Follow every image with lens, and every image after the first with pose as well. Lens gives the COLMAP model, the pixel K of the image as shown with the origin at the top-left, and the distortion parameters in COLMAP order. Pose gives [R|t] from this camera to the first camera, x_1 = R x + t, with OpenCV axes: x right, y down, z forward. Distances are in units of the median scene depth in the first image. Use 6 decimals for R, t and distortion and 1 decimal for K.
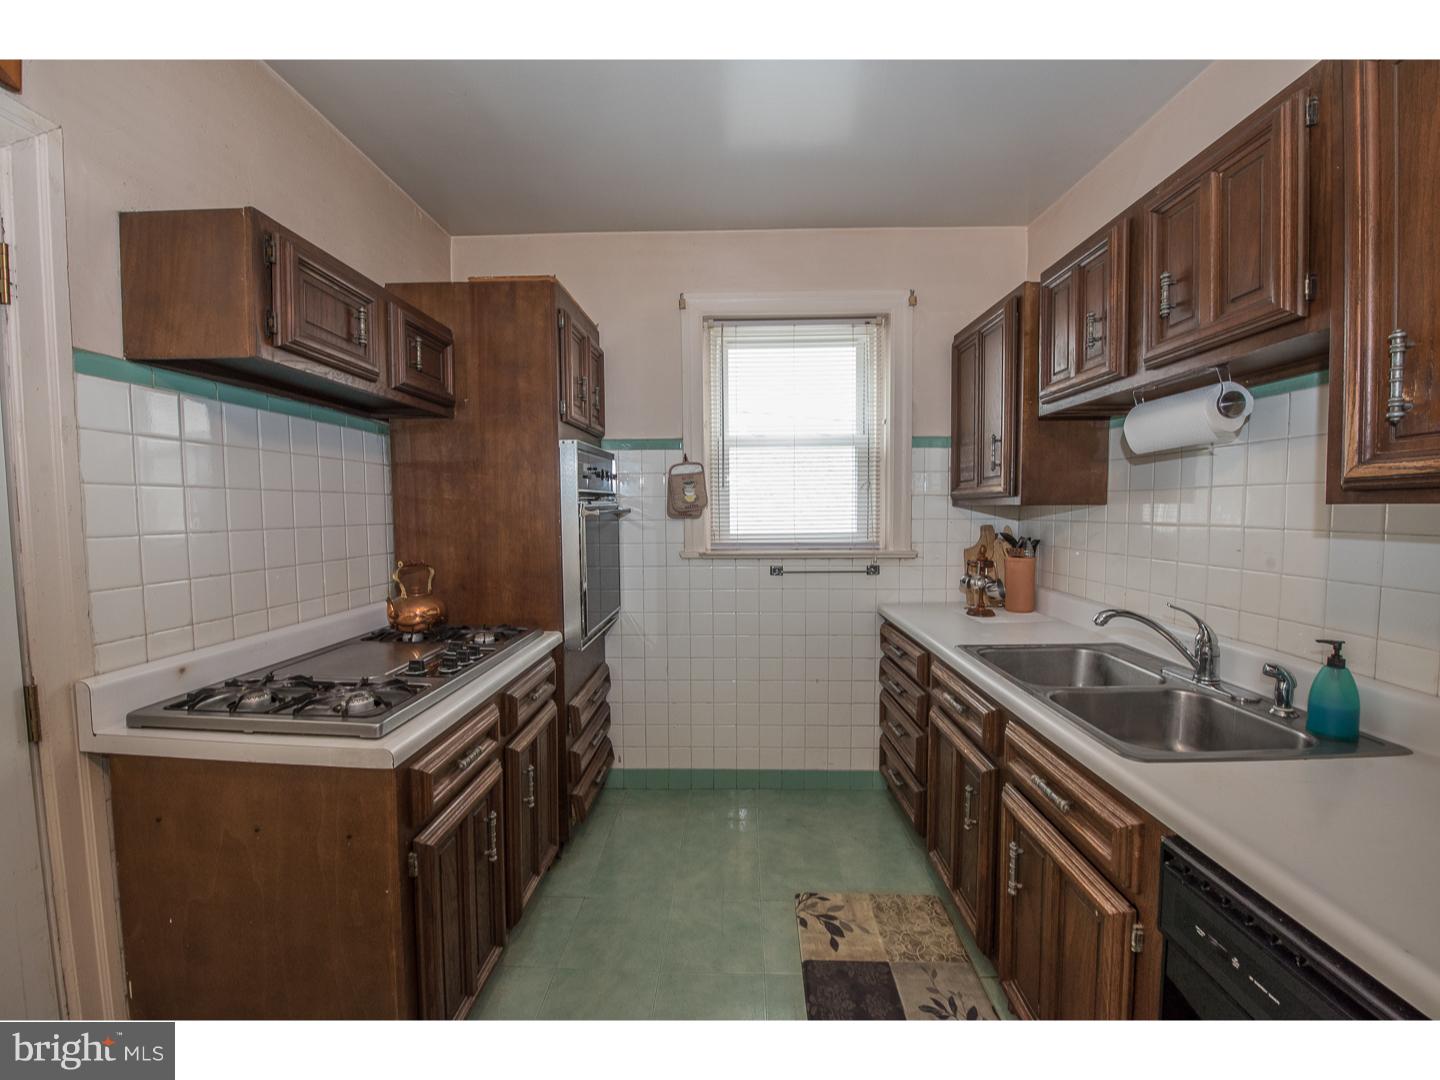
lens RADIAL K [[572.7, 0, 720.6], [0, 572.7, 542.5], [0, 0, 1]] dist [-0.017916, -0.000569]
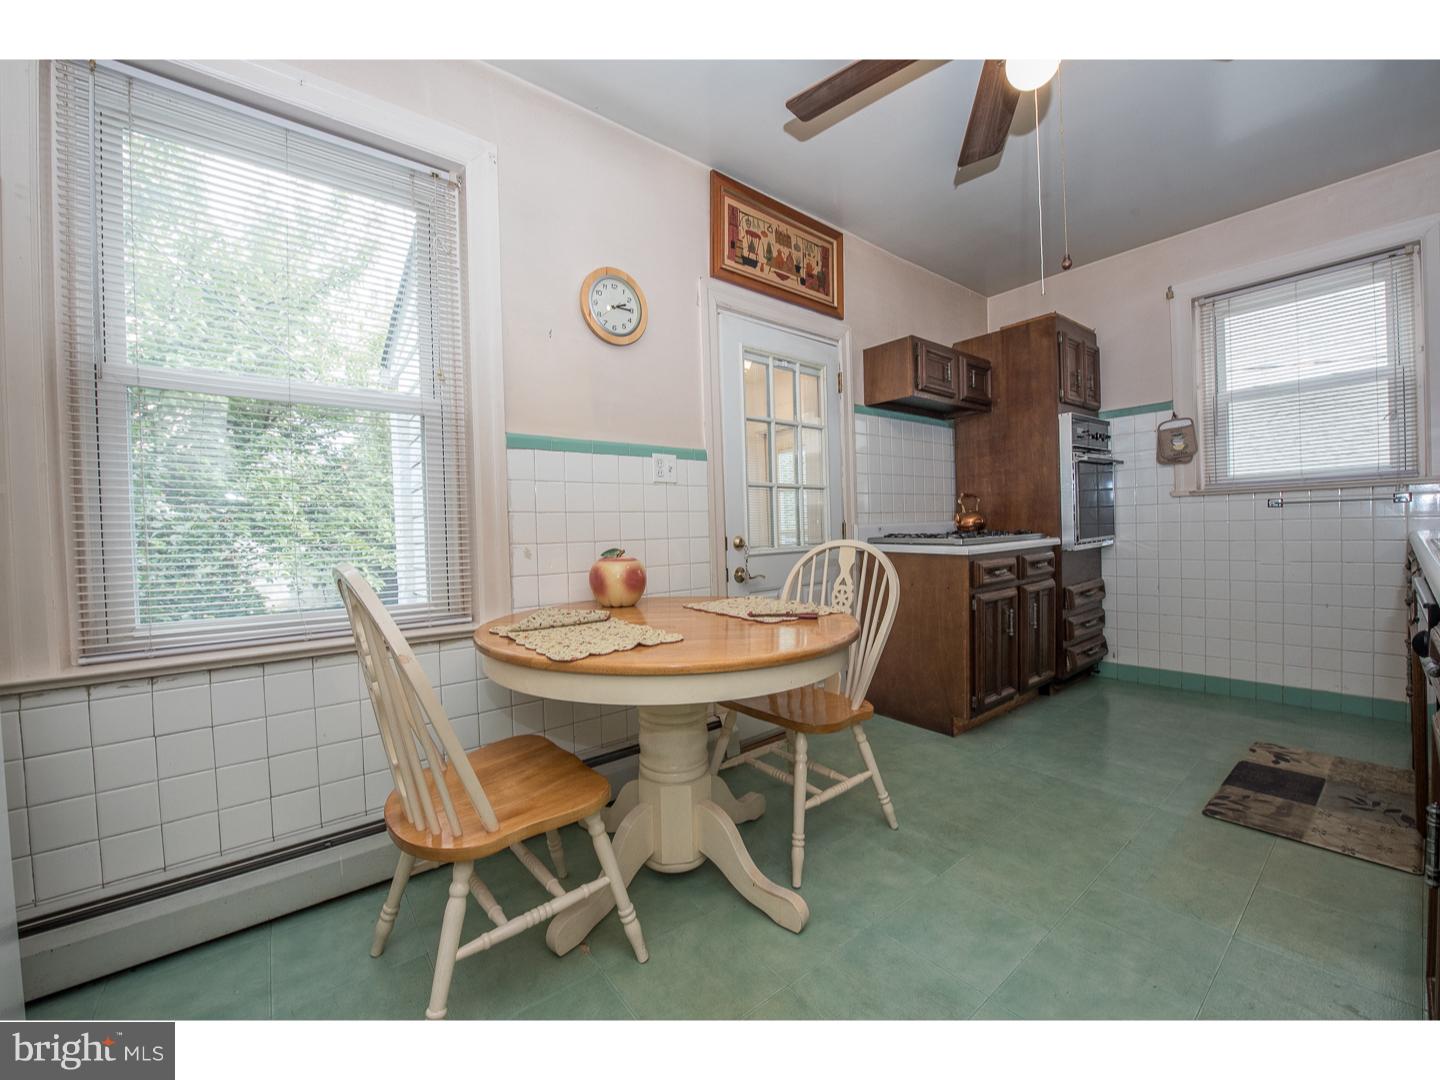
lens RADIAL K [[572.7, 0, 716.3], [0, 572.7, 544.2], [0, 0, 1]] dist [-0.017916, -0.000569]
pose [[0.646062, 0.006103, -0.763261, 0.303433], [-0.014638, 0.999883, -0.004395, 0.197552], [0.763145, 0.014012, 0.646075, -0.722308]]
